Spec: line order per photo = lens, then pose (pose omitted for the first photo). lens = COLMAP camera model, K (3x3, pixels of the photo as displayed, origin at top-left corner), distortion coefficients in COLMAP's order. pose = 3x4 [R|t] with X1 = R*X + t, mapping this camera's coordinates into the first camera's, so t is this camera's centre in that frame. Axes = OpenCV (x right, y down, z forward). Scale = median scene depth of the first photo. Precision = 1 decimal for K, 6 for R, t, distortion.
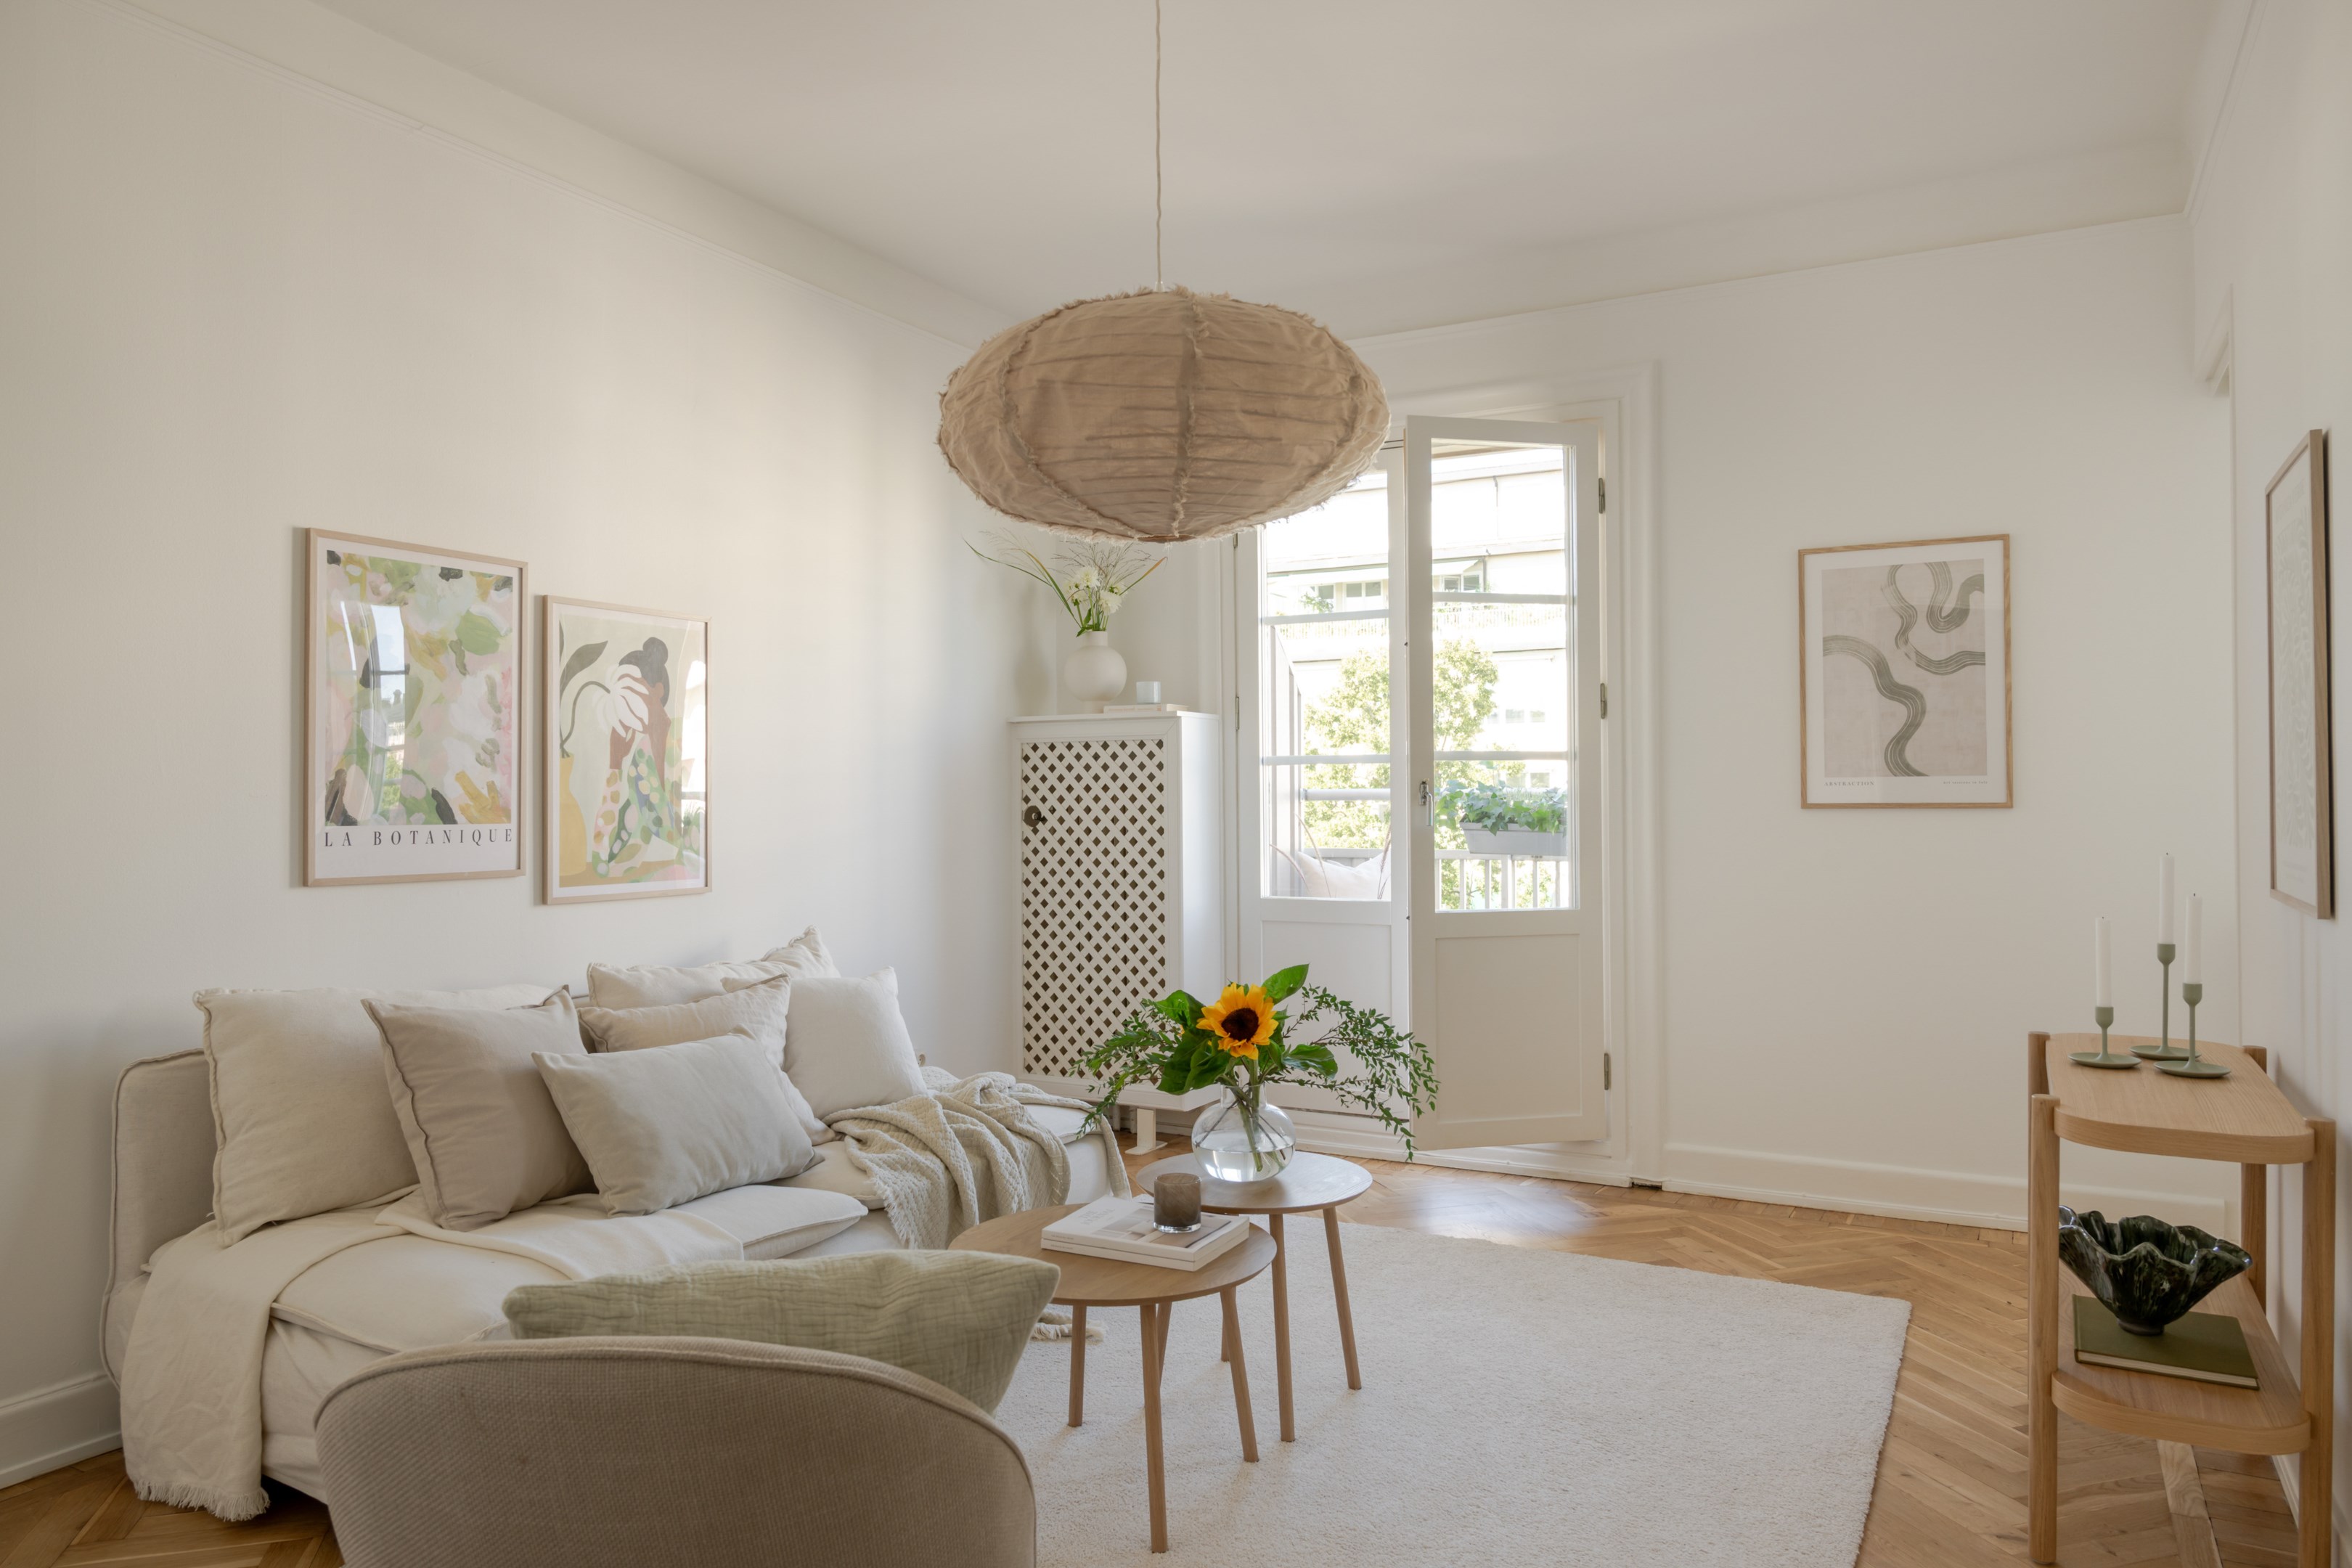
lens RADIAL K [[1607.3, 0, 1161.5], [0, 1607.3, 777.7], [0, 0, 1]] dist [-0.005298, -0.002067]
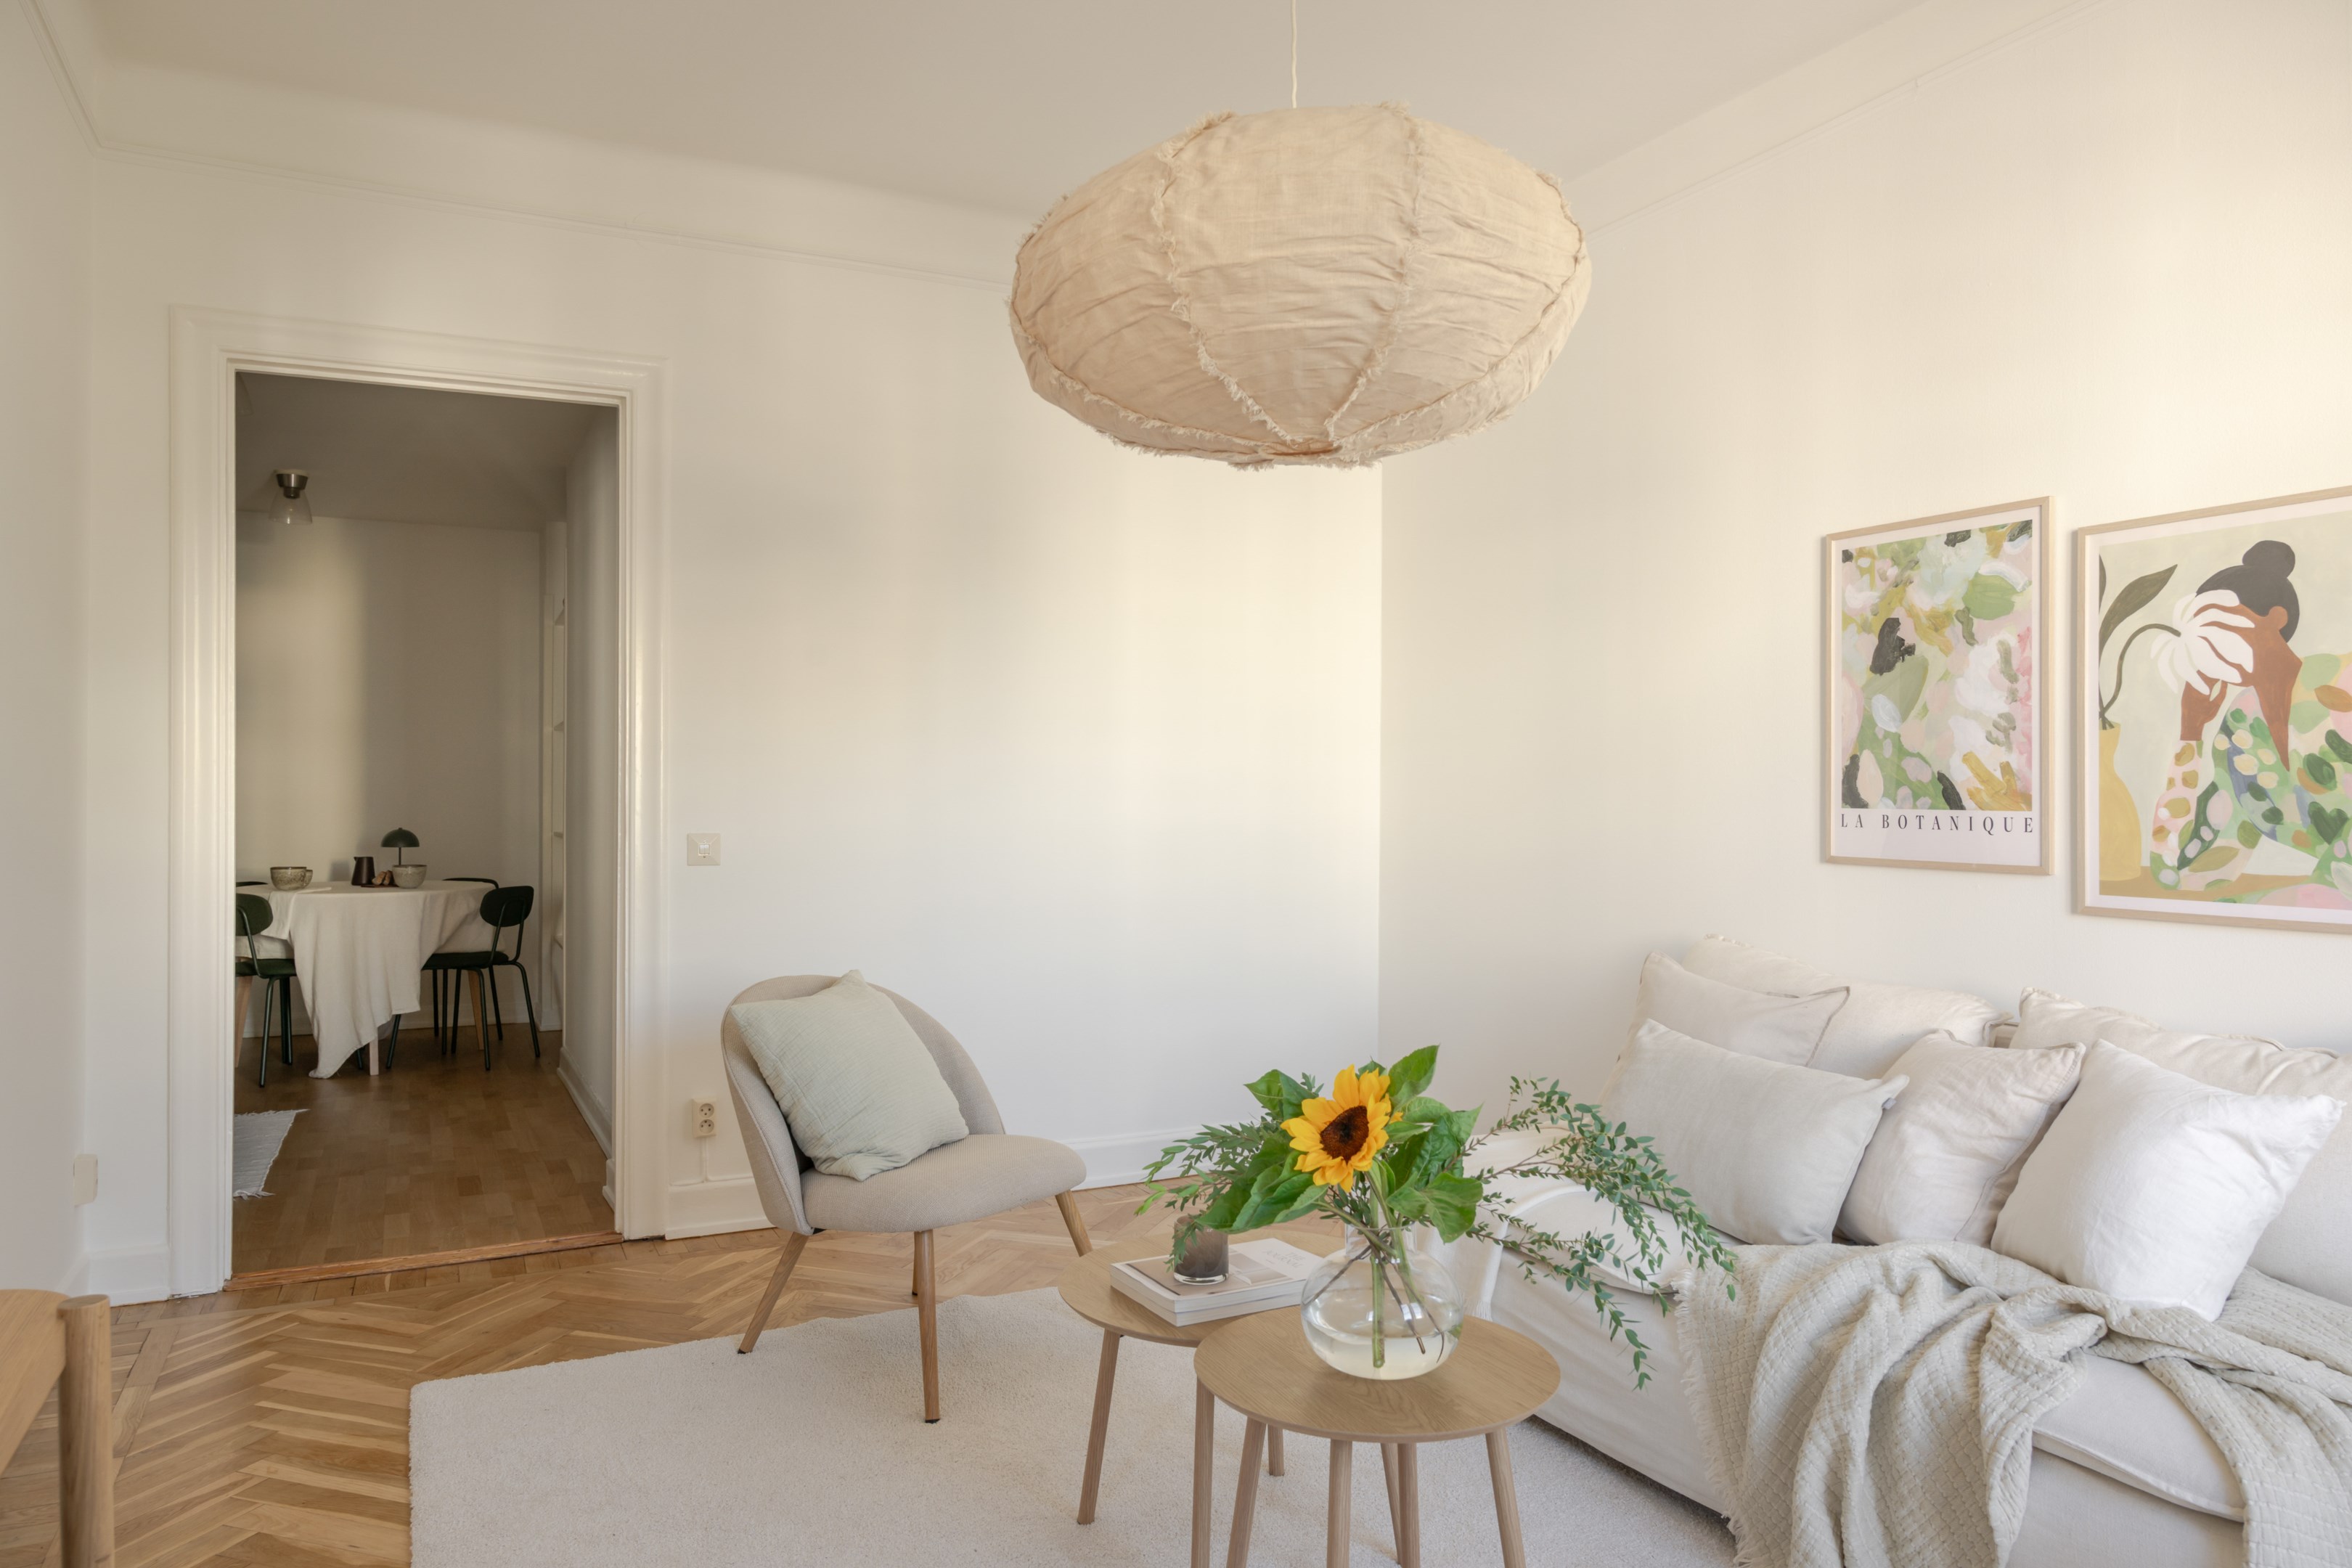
lens RADIAL K [[1607.3, 0, 1170.6], [0, 1607.3, 787.4], [0, 0, 1]] dist [-0.005298, -0.002067]
pose [[-0.588875, 0.001404, -0.808223, 0.494515], [0.011200, 0.999917, -0.006424, 0.014773], [0.808147, -0.012835, -0.588842, 1.025478]]
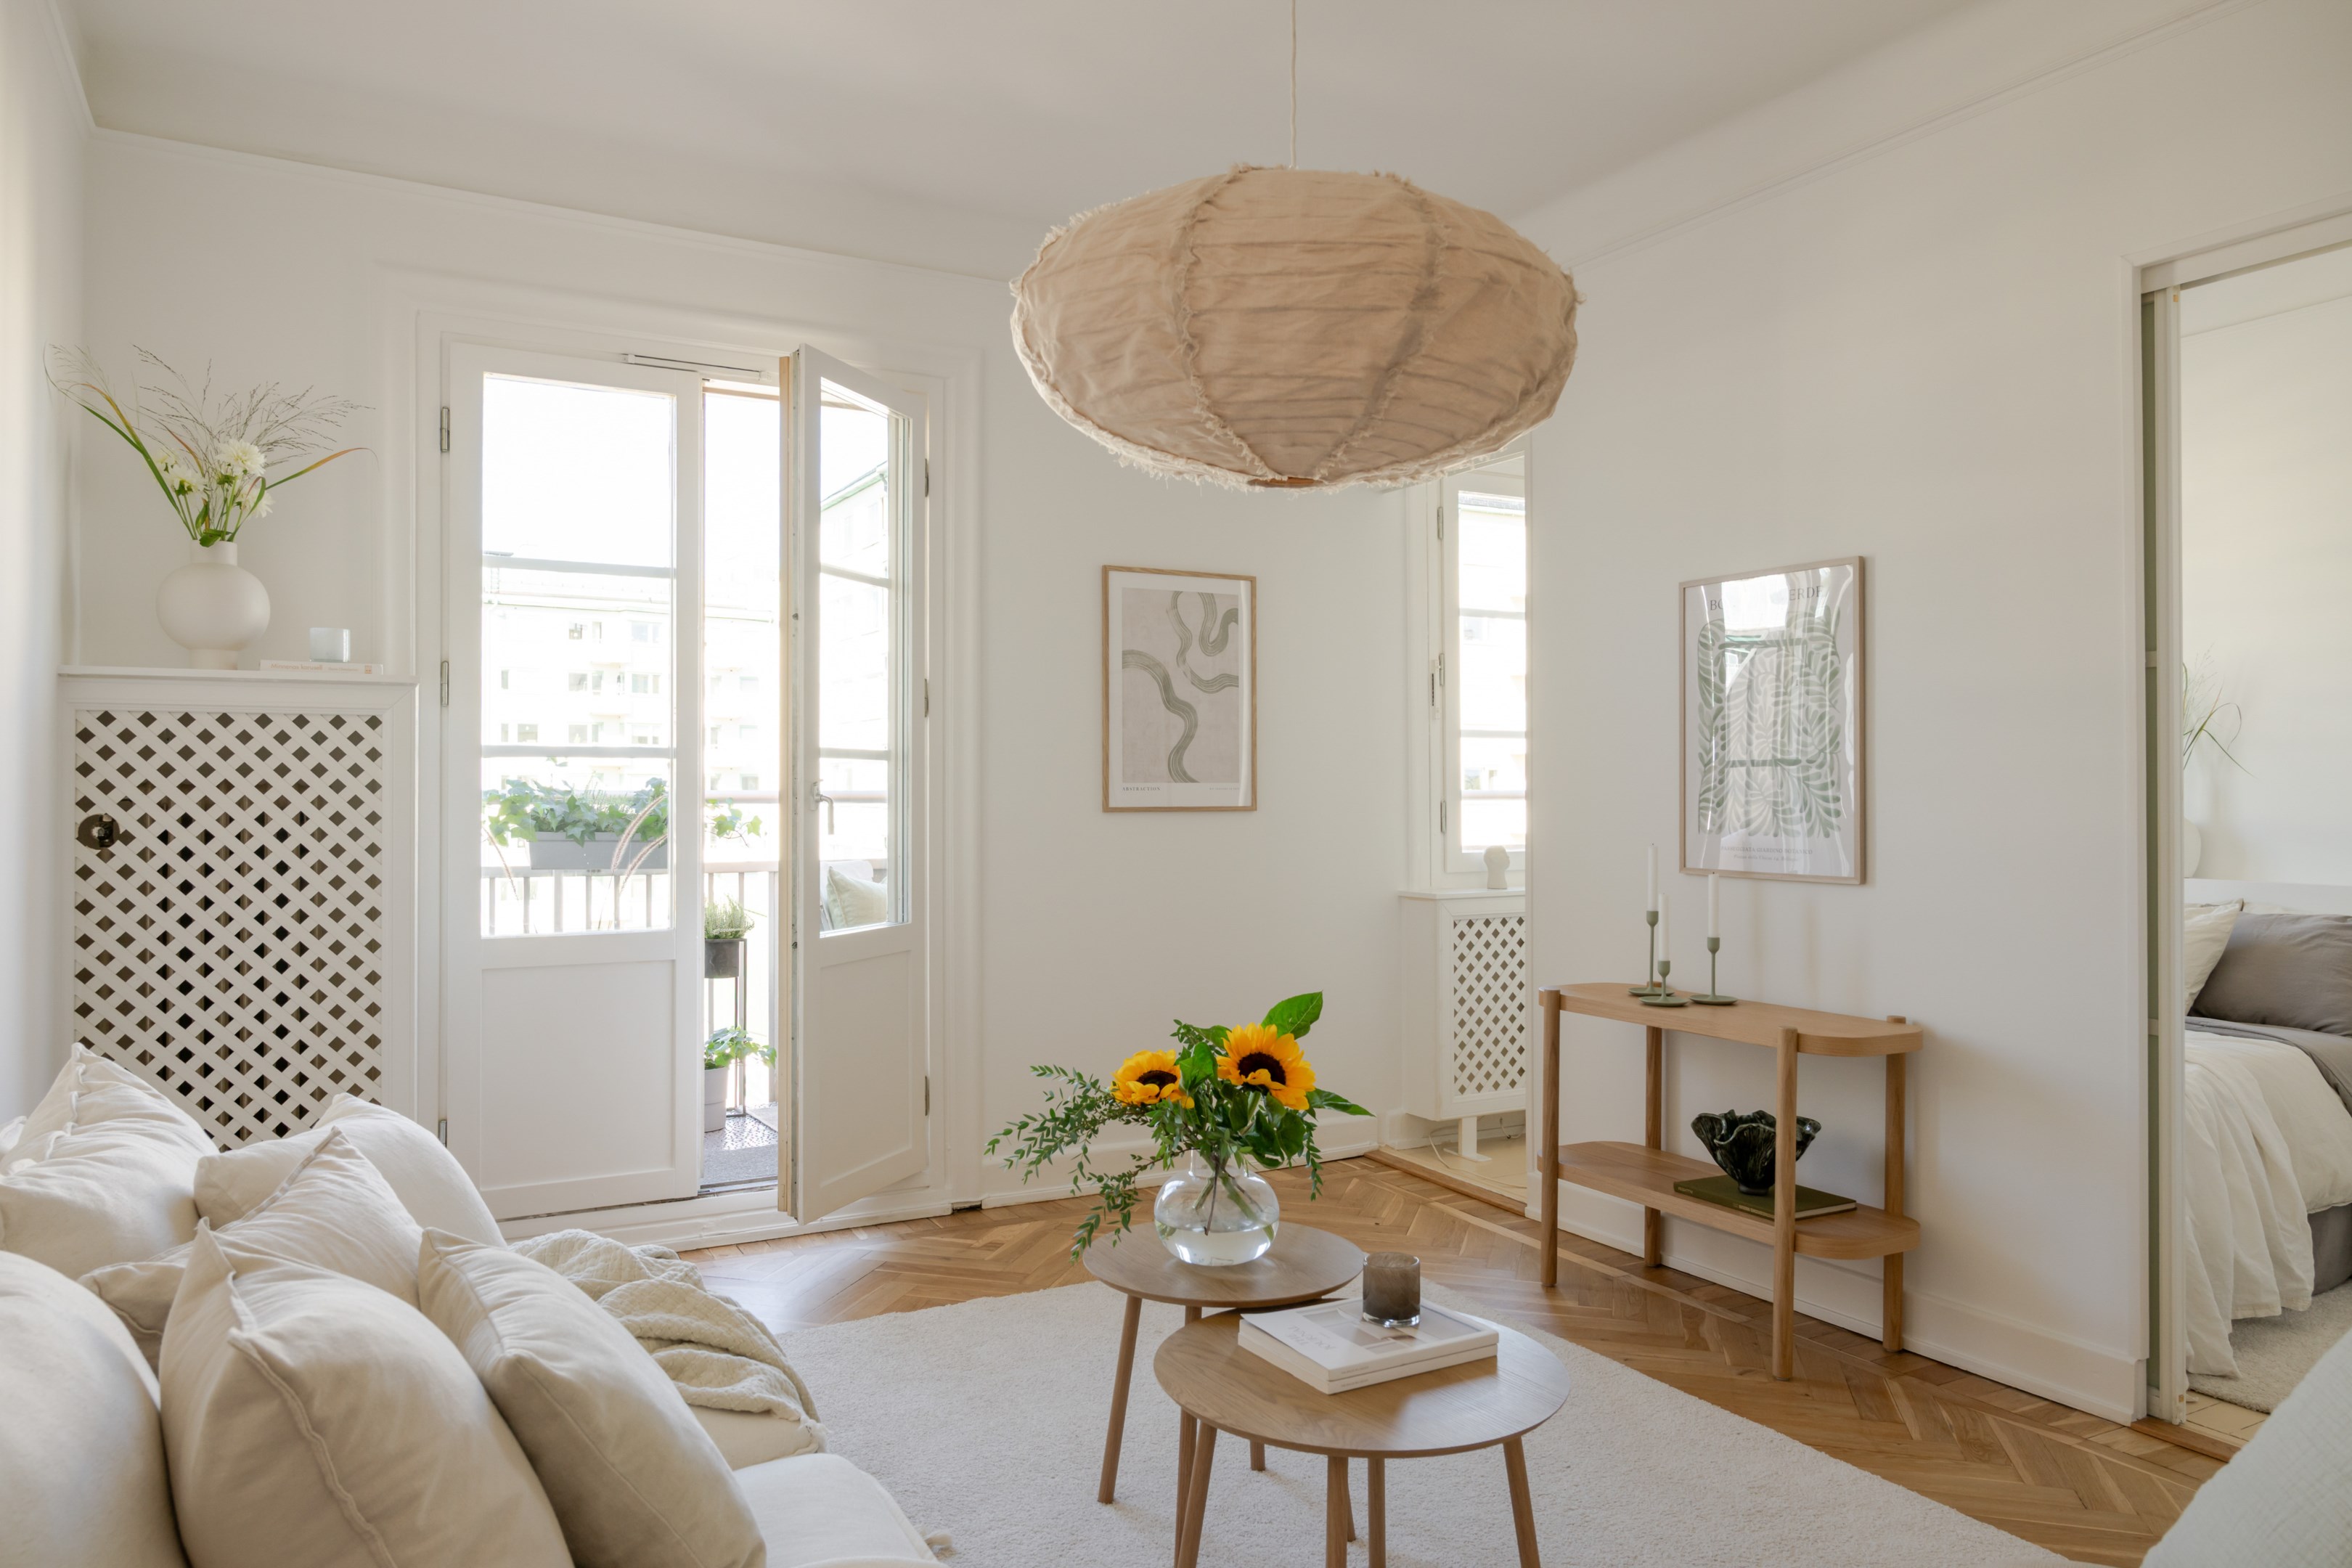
lens RADIAL K [[1607.3, 0, 1192.8], [0, 1607.3, 775.1], [0, 0, 1]] dist [-0.005298, -0.002067]
pose [[0.516755, 0.014589, 0.856009, -0.511883], [-0.011598, 0.999882, -0.010040, 0.005402], [-0.856055, -0.004740, 0.516863, 0.445909]]
